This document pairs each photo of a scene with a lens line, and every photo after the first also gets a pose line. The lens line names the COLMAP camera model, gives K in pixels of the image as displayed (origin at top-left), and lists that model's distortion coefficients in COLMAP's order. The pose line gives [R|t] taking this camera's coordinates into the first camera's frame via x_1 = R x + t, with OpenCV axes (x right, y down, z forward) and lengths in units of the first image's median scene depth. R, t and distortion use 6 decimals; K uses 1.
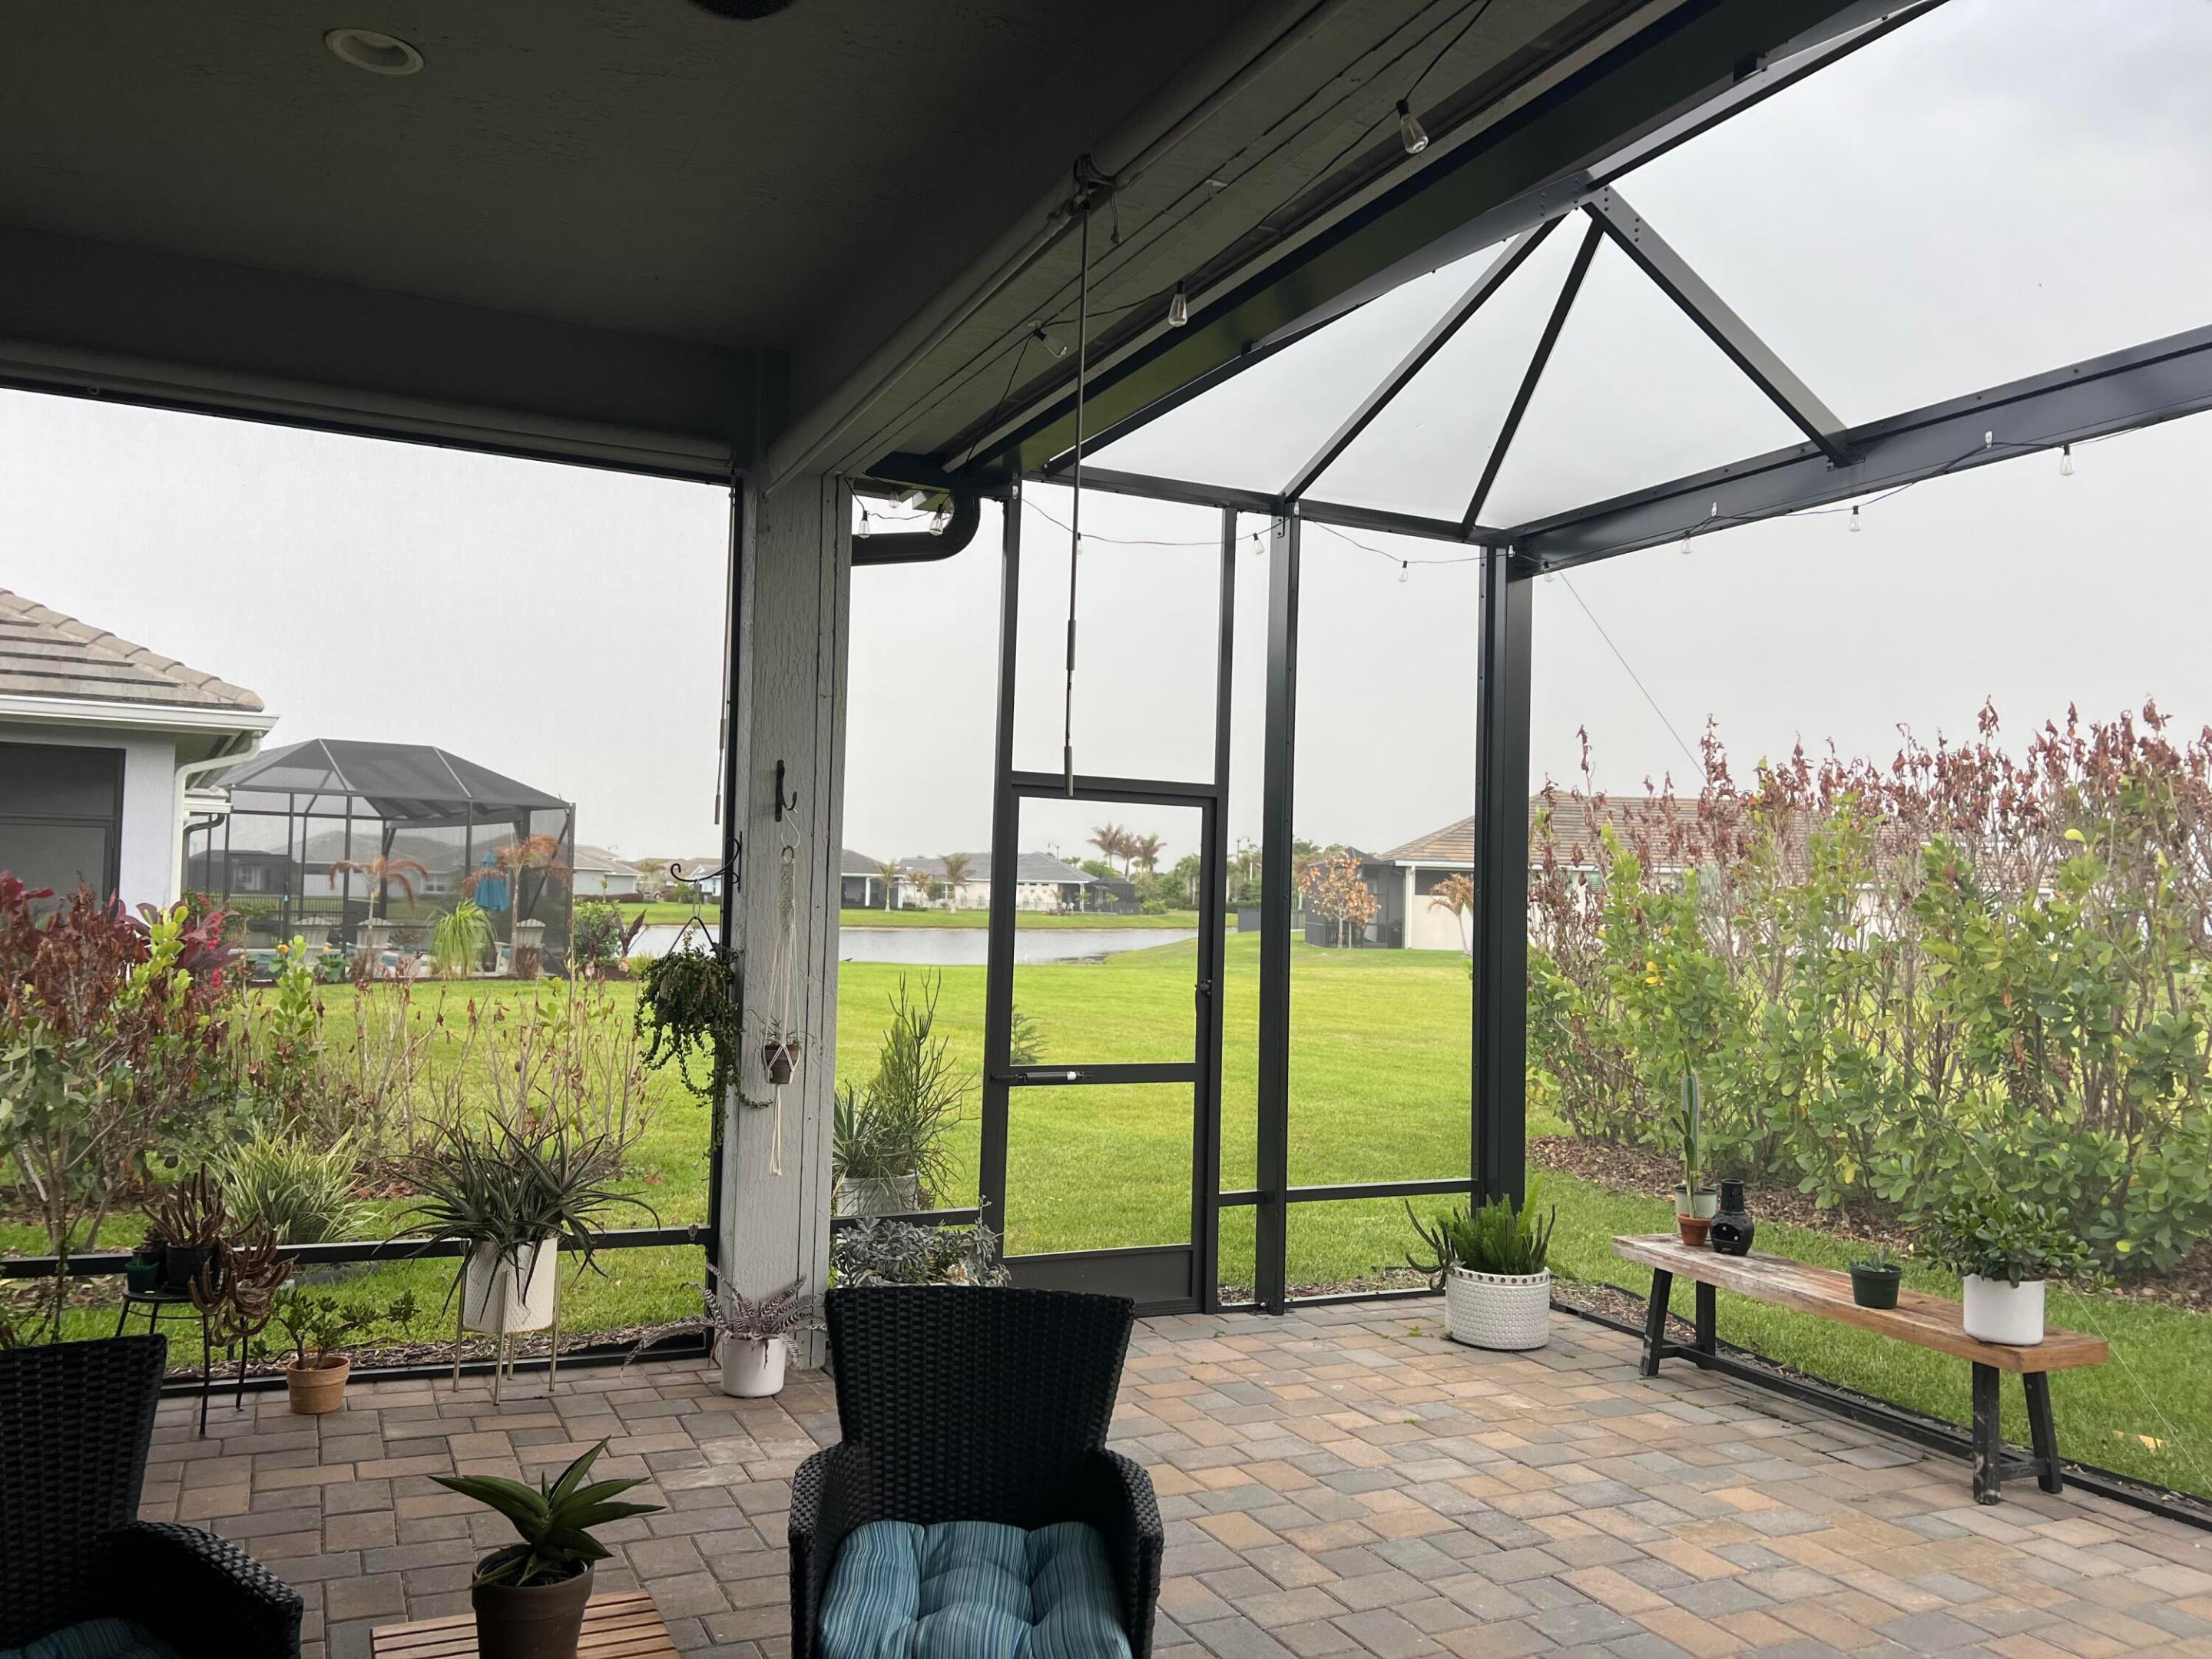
lens RADIAL K [[1683.5, 0, 1105.1], [0, 1683.5, 842.8], [0, 0, 1]] dist [0.110032, -0.183149]
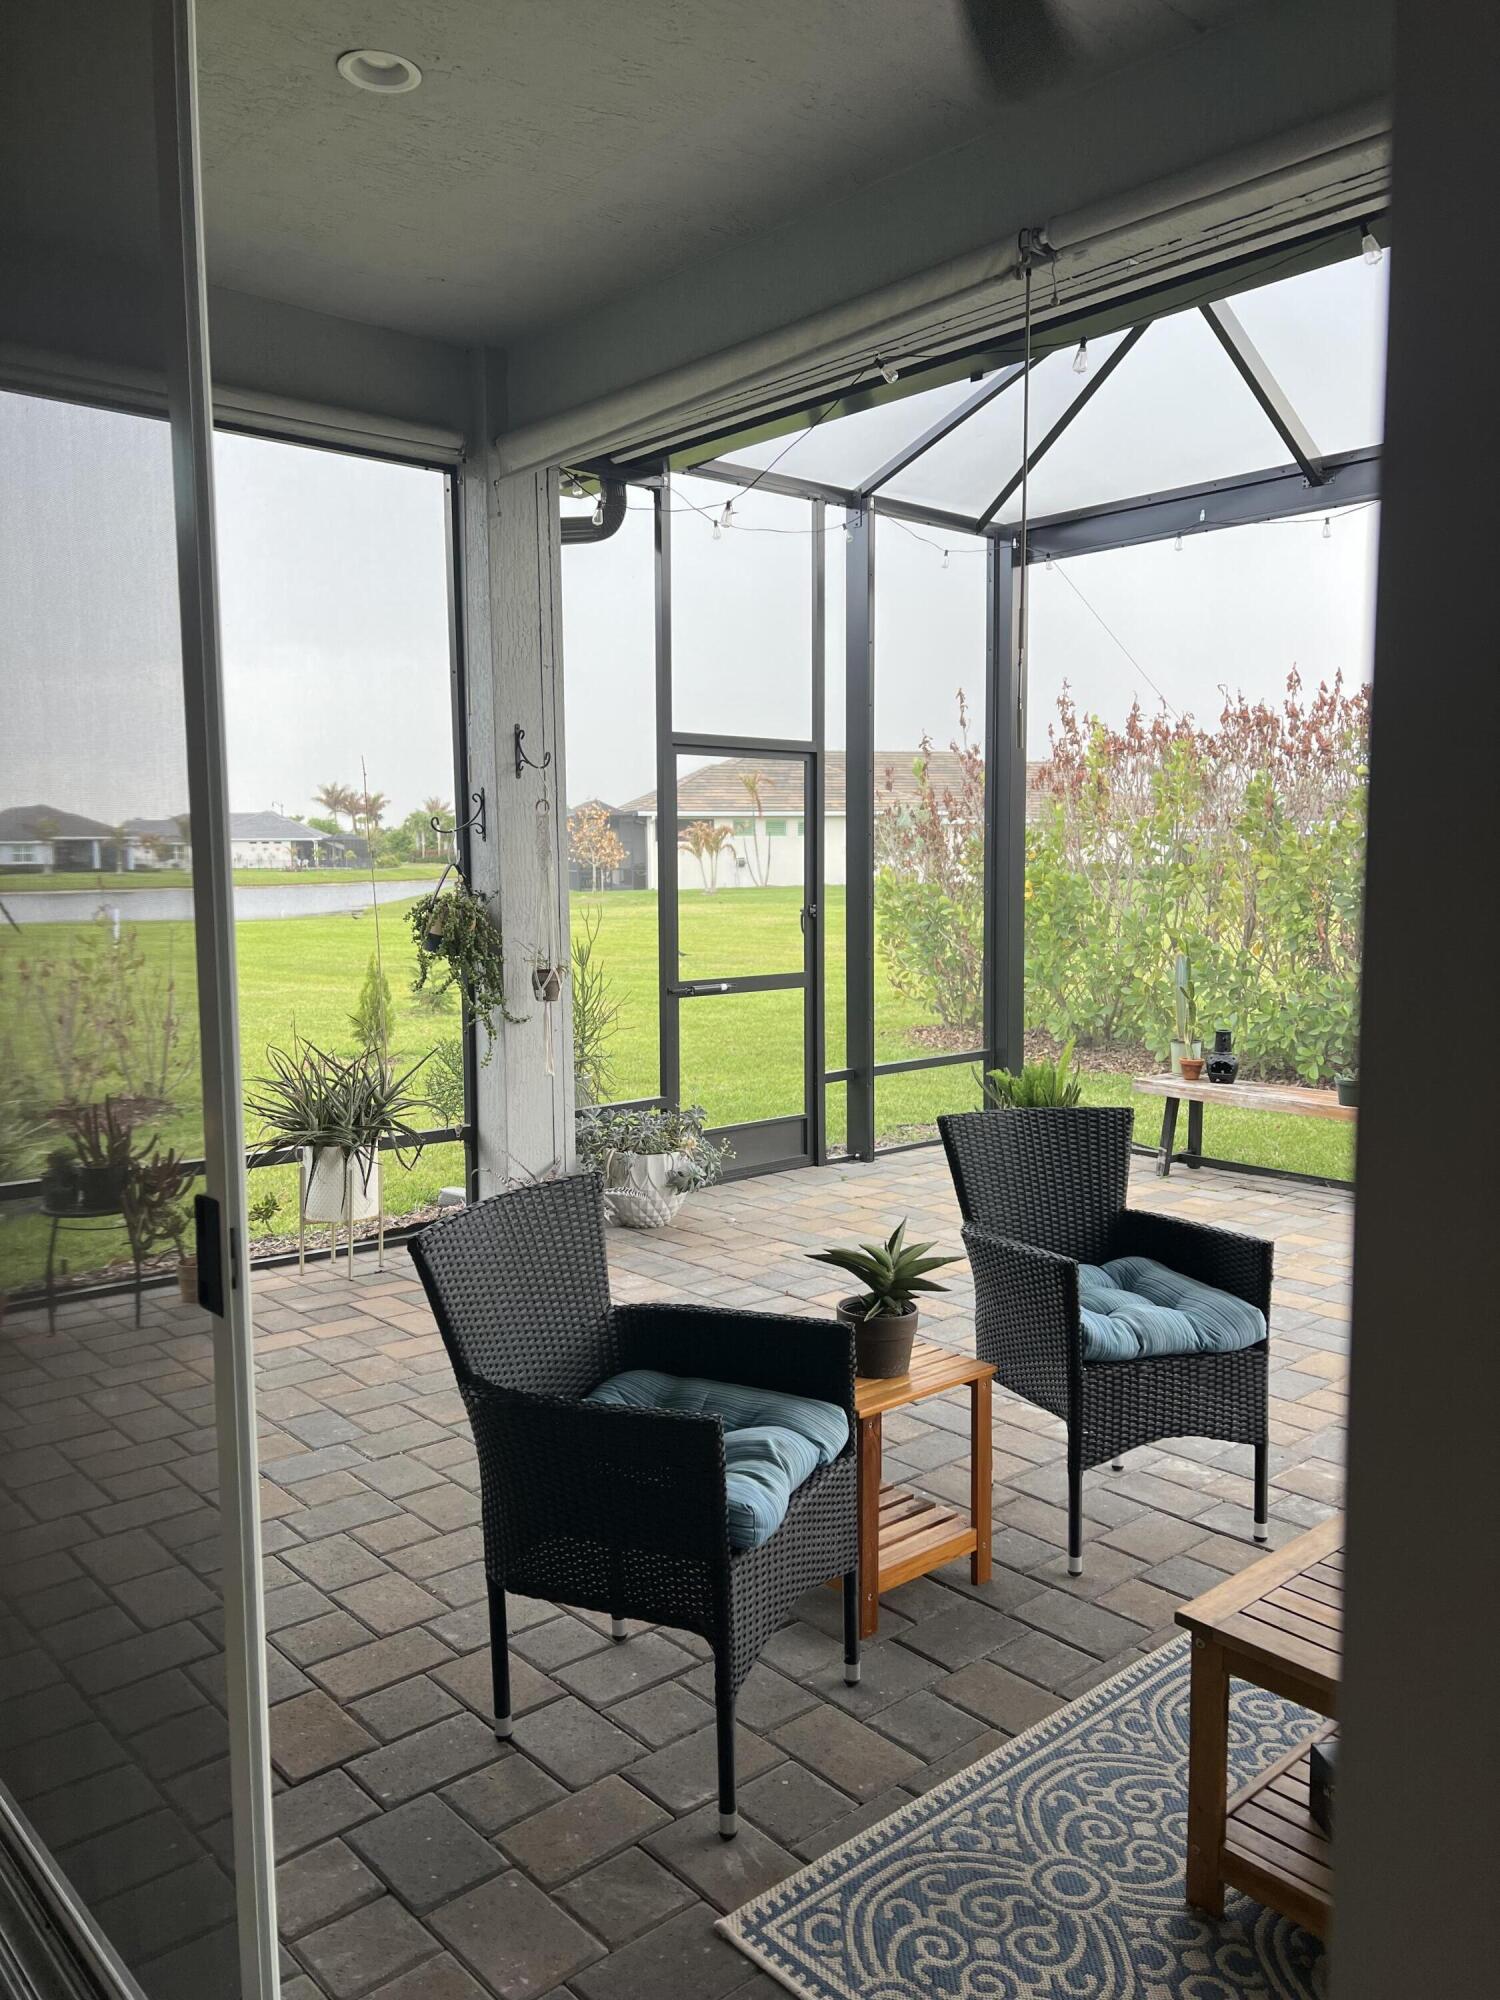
lens RADIAL K [[1522.2, 0, 756.7], [0, 1522.2, 1007.2], [0, 0, 1]] dist [0.110032, -0.183149]
pose [[0.960097, -0.061950, 0.272718, -0.279064], [0.024269, 0.989934, 0.139432, 0.000329], [-0.278611, -0.127250, 0.951937, -0.050294]]
